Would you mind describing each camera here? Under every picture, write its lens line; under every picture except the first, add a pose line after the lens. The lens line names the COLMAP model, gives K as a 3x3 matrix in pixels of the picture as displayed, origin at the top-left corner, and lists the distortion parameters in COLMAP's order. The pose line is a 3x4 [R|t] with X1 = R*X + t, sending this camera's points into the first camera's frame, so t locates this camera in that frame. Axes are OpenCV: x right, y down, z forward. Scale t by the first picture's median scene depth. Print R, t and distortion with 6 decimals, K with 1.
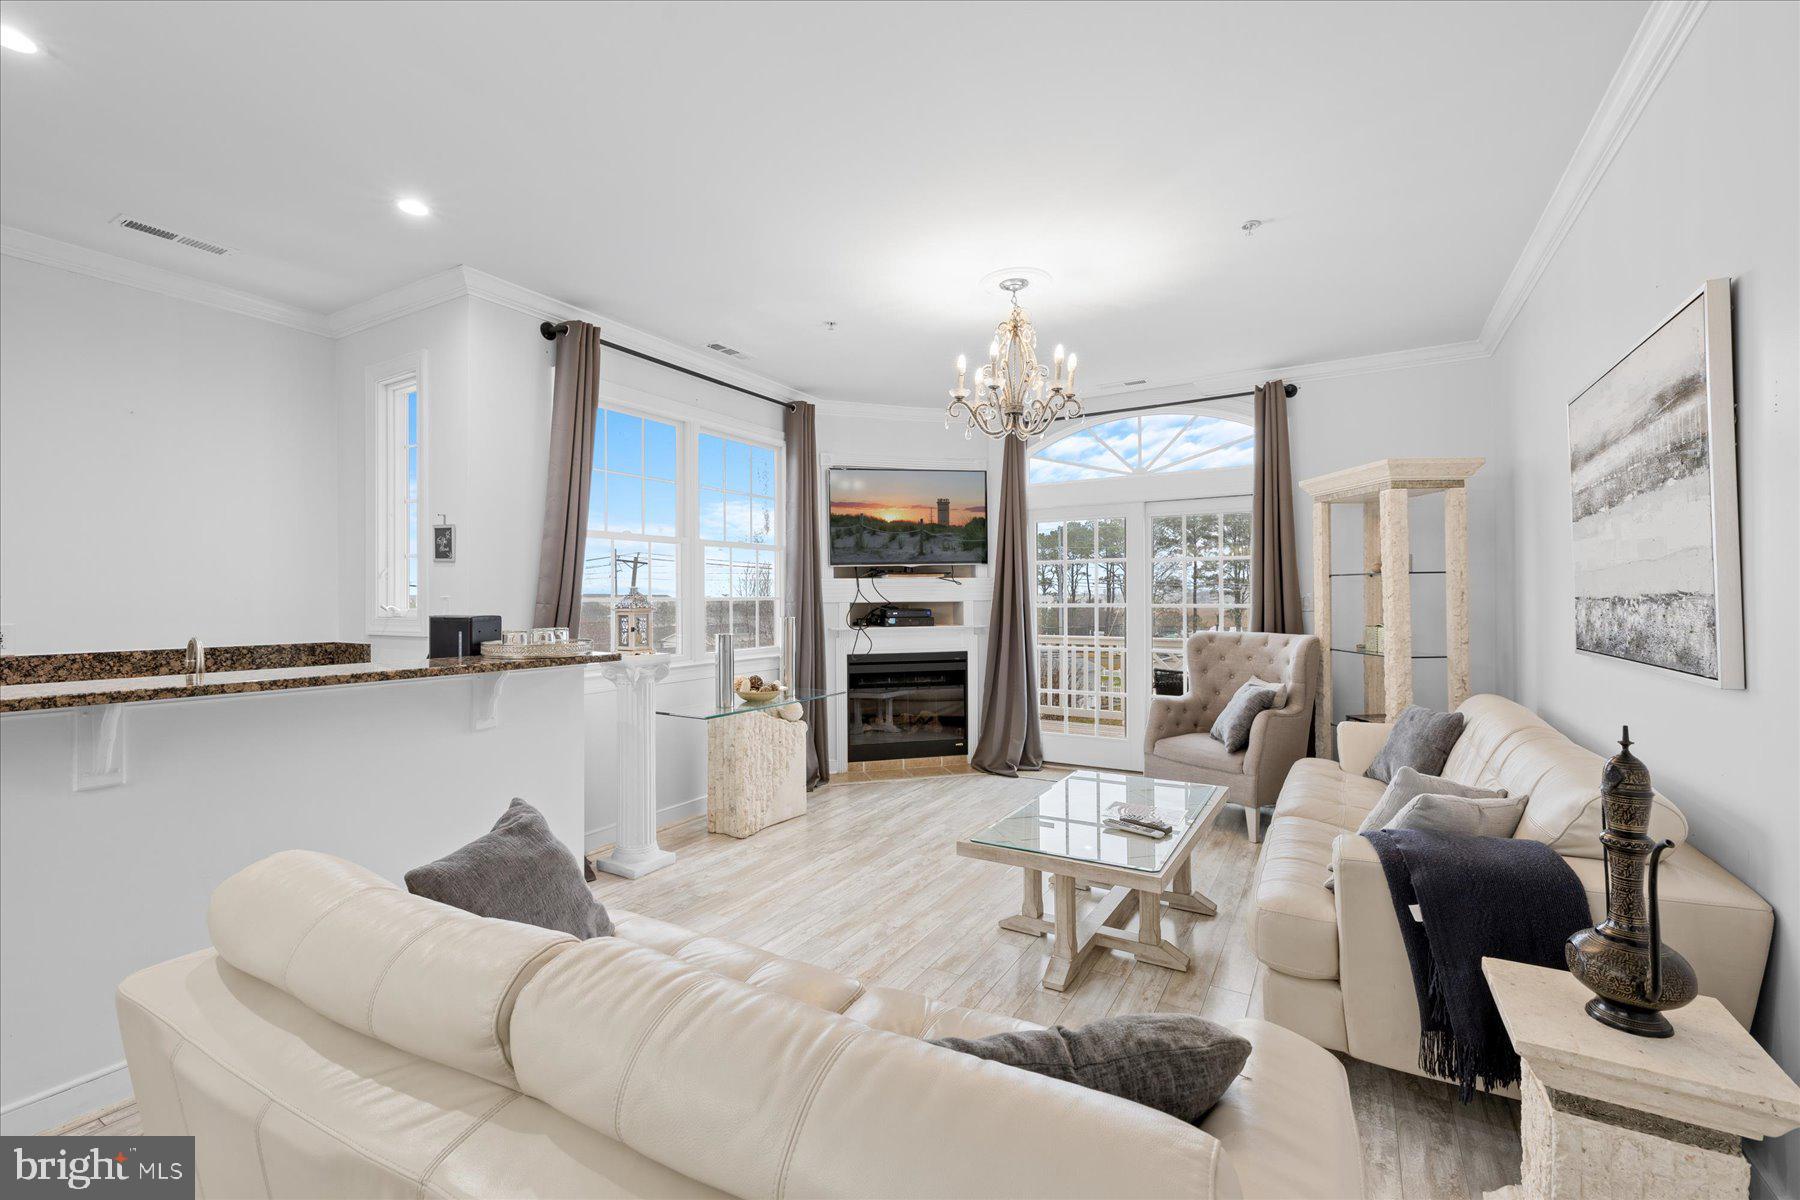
lens RADIAL K [[762.4, 0, 900.0], [0, 762.4, 600.0], [0, 0, 1]] dist [0.000444, 0.000059]
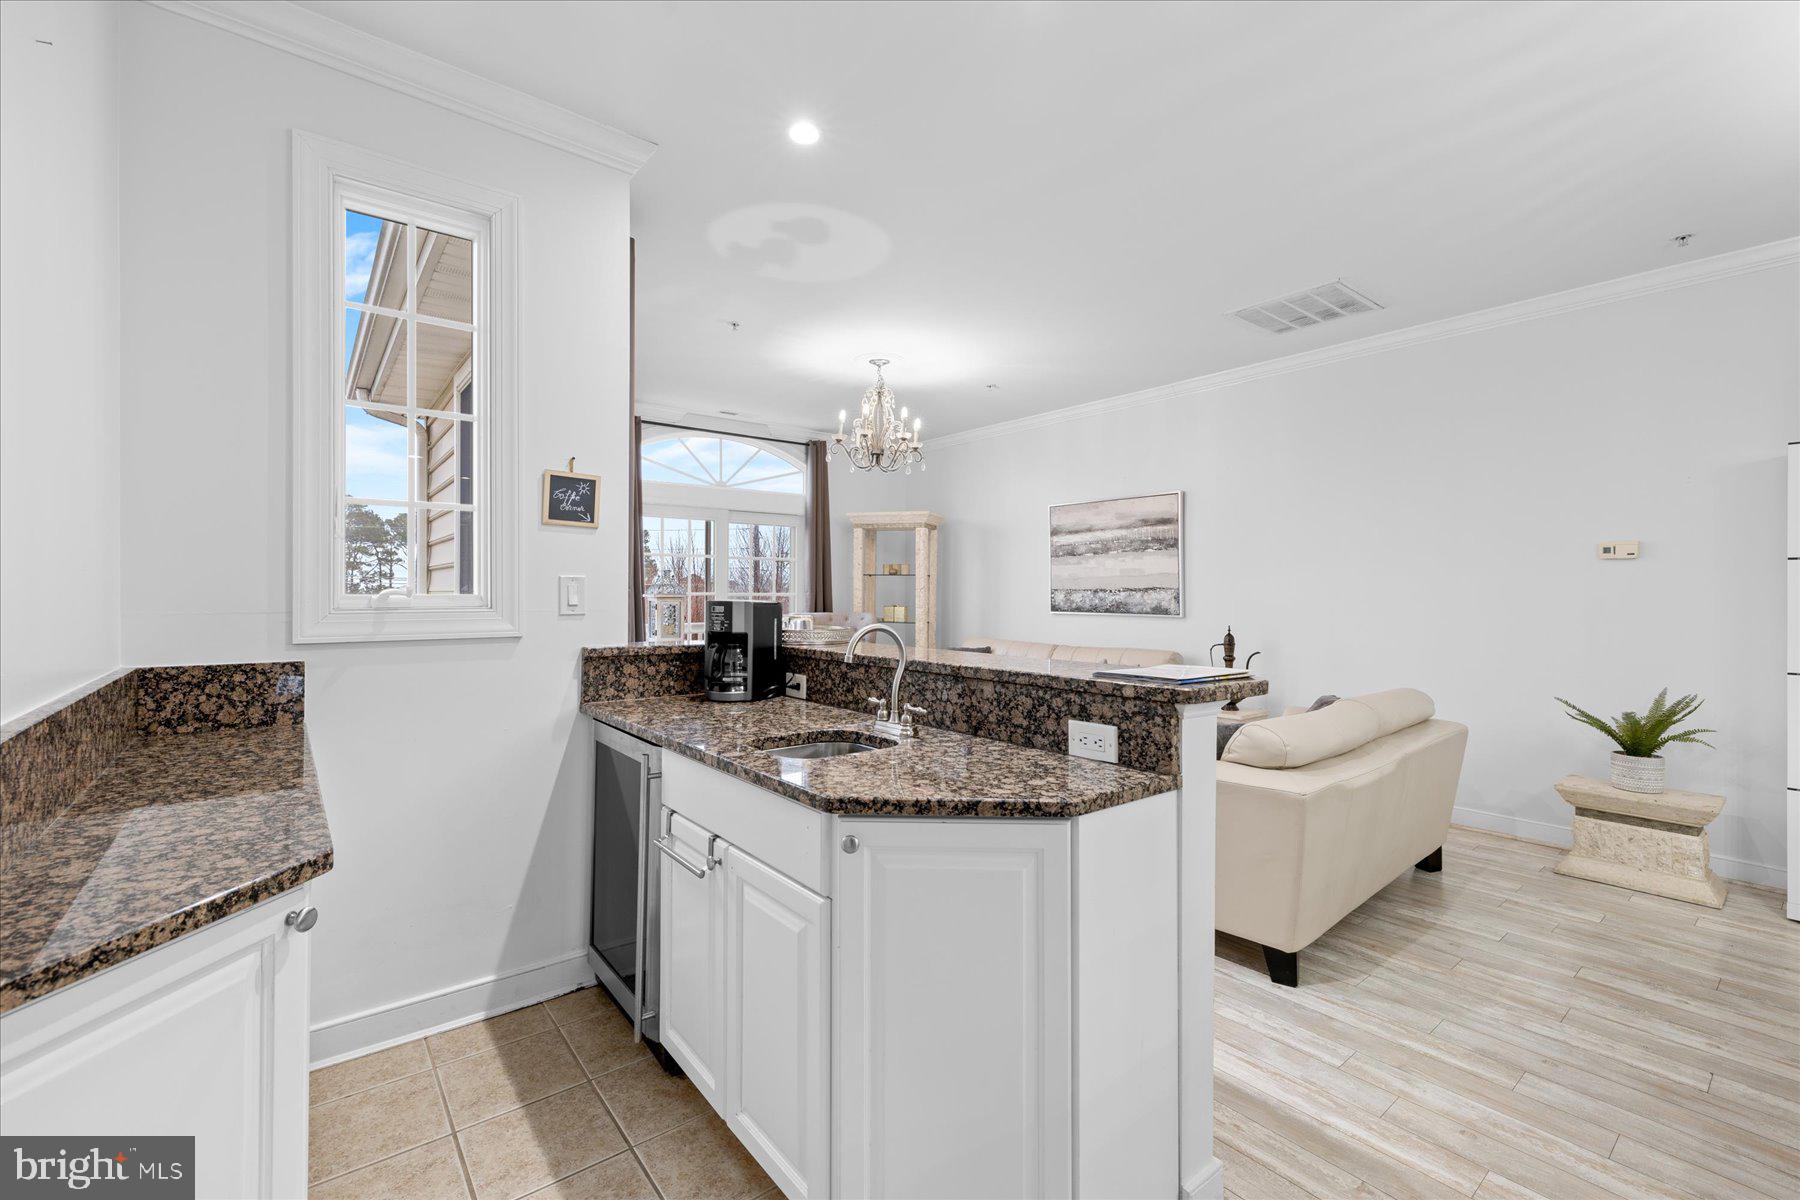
lens RADIAL K [[762.4, 0, 900.0], [0, 762.4, 600.0], [0, 0, 1]] dist [0.000444, 0.000059]
pose [[0.358497, -0.004528, 0.933520, -0.952665], [-0.003818, 0.999973, 0.006317, 0.010738], [-0.933523, -0.005829, 0.358470, 0.384619]]
